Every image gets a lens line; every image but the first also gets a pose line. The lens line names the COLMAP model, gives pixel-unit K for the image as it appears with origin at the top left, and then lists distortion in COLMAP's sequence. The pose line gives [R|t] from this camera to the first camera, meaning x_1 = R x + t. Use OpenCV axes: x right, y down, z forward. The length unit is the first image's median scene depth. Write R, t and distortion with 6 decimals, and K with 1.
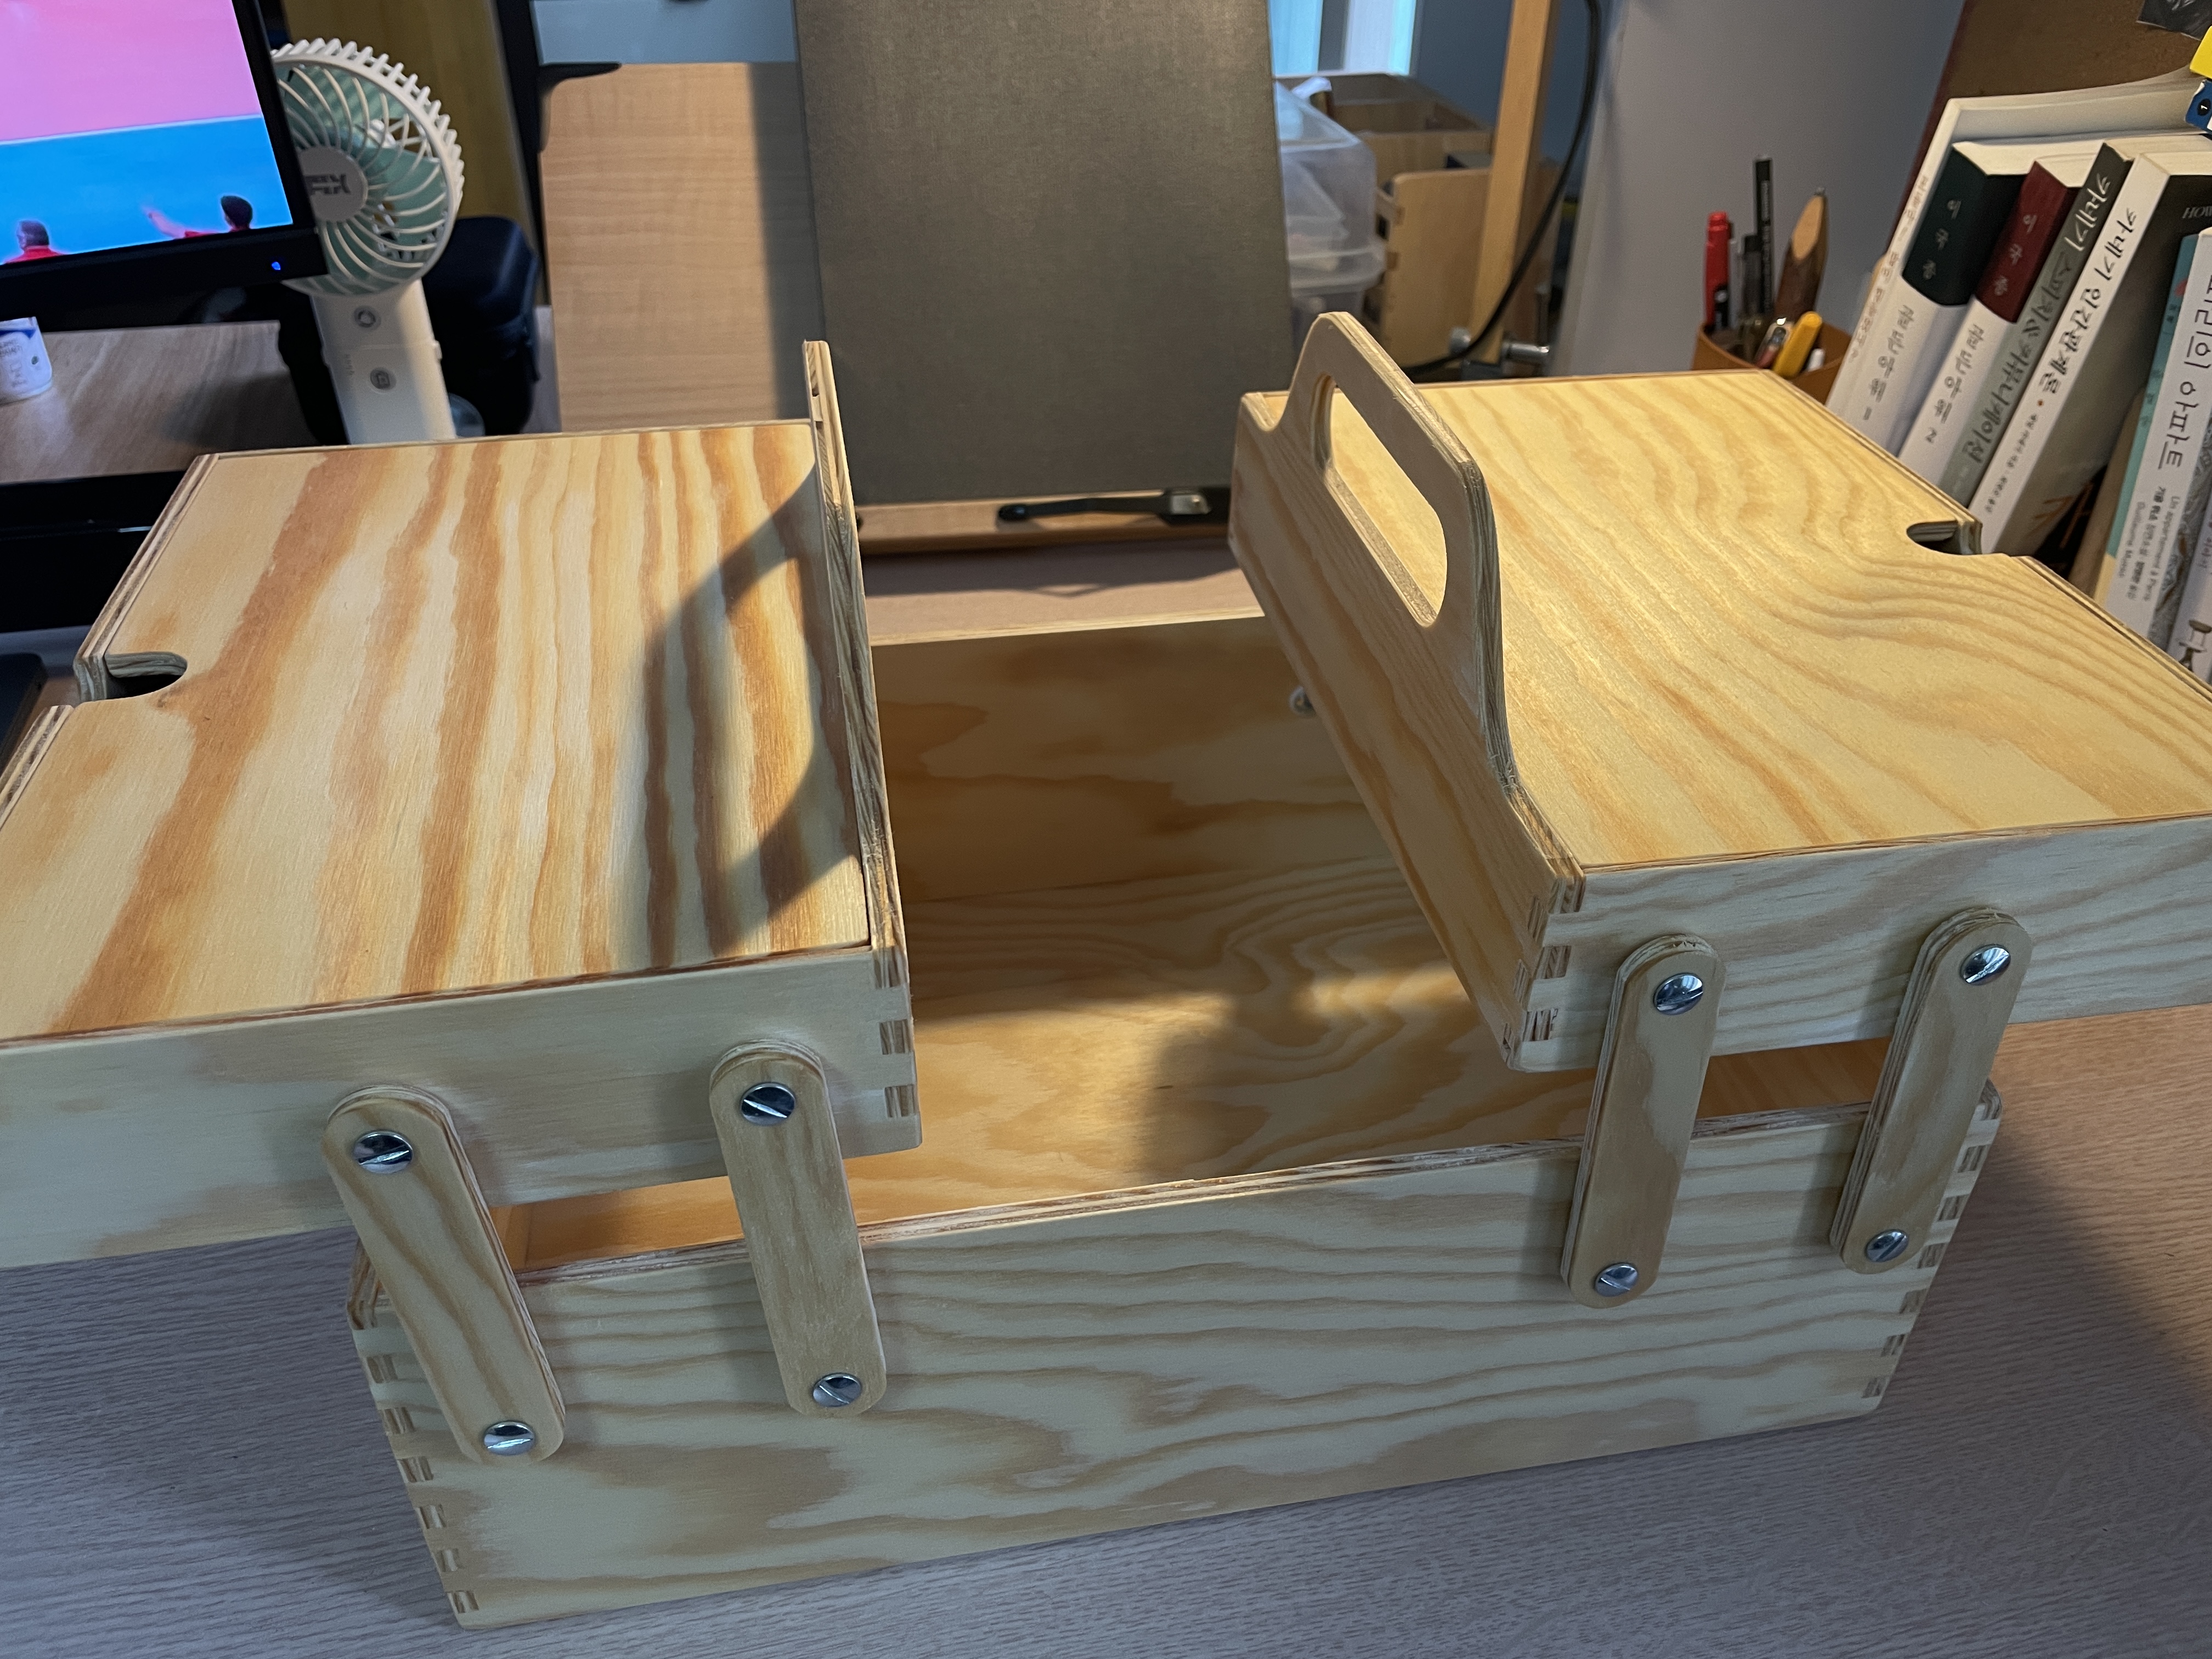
lens RADIAL K [[1714.5, 0, 1107.6], [0, 1714.5, 768.6], [0, 0, 1]] dist [0.006658, -0.022002]
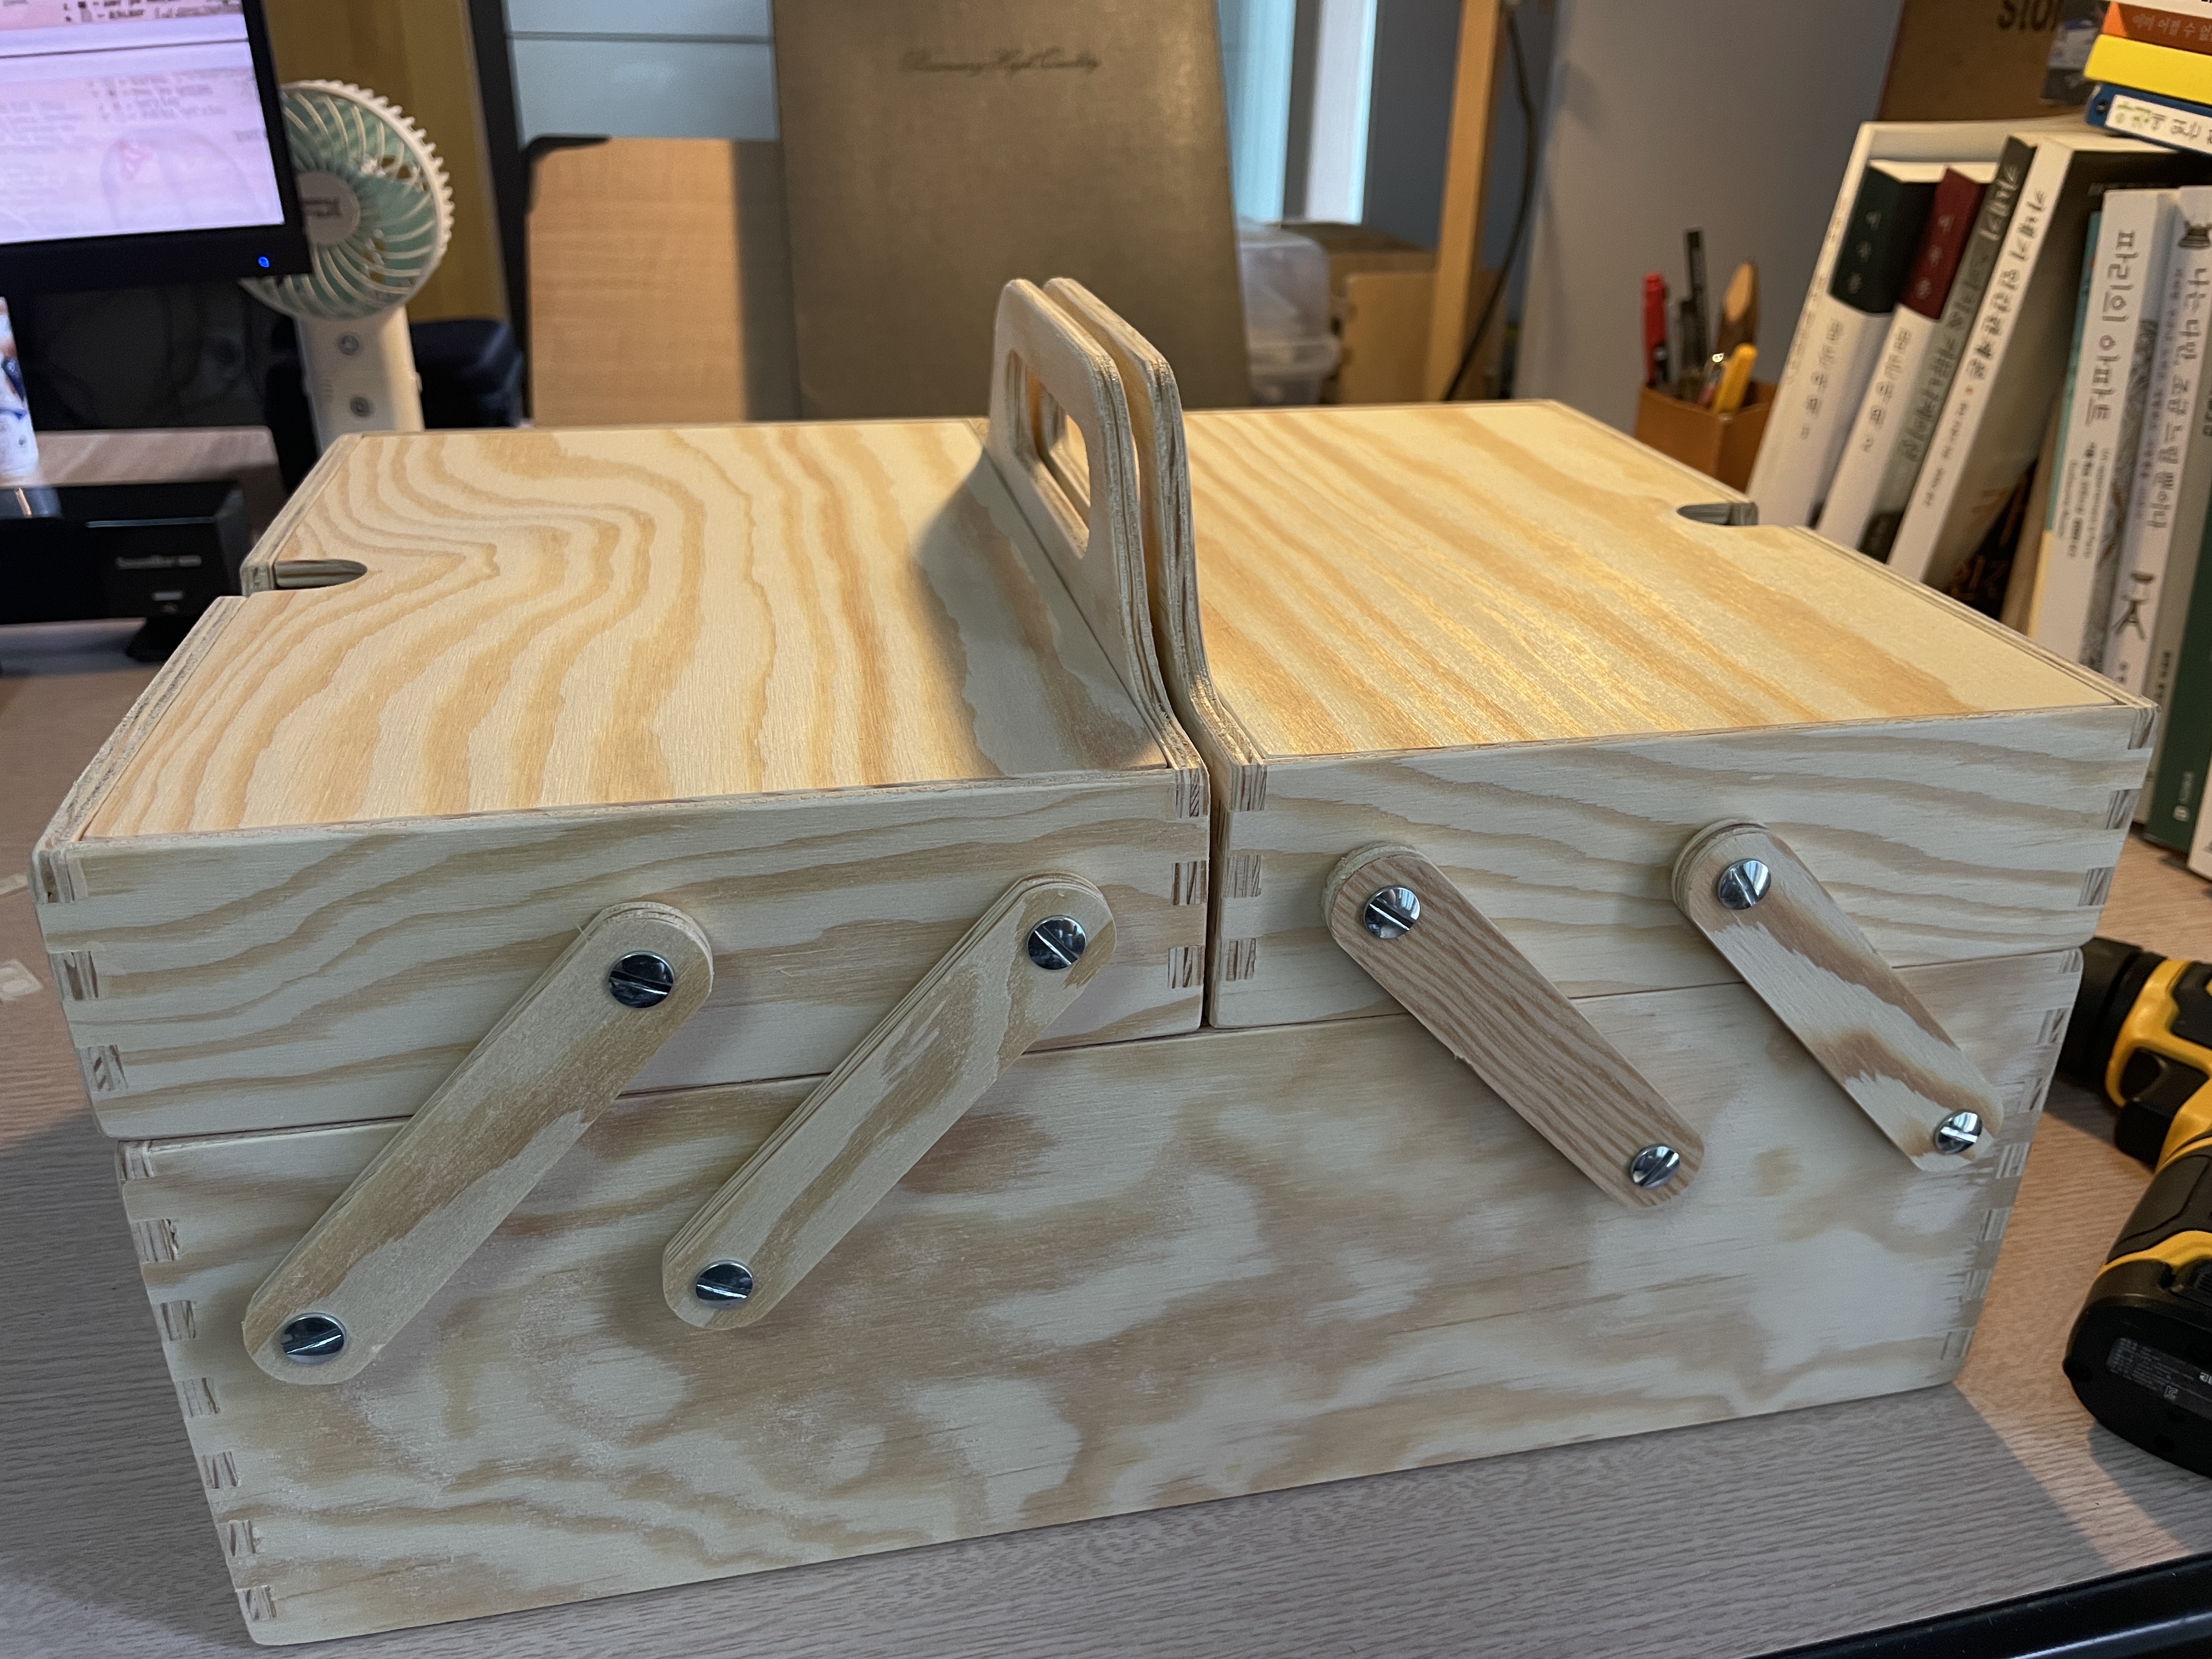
lens RADIAL K [[1714.5, 0, 1104.1], [0, 1714.5, 826.6], [0, 0, 1]] dist [0.006658, -0.022002]
pose [[0.999905, 0.004331, 0.013099, 0.008951], [-0.002217, 0.987552, -0.157278, 0.200343], [-0.013617, 0.157234, 0.987468, 0.025269]]
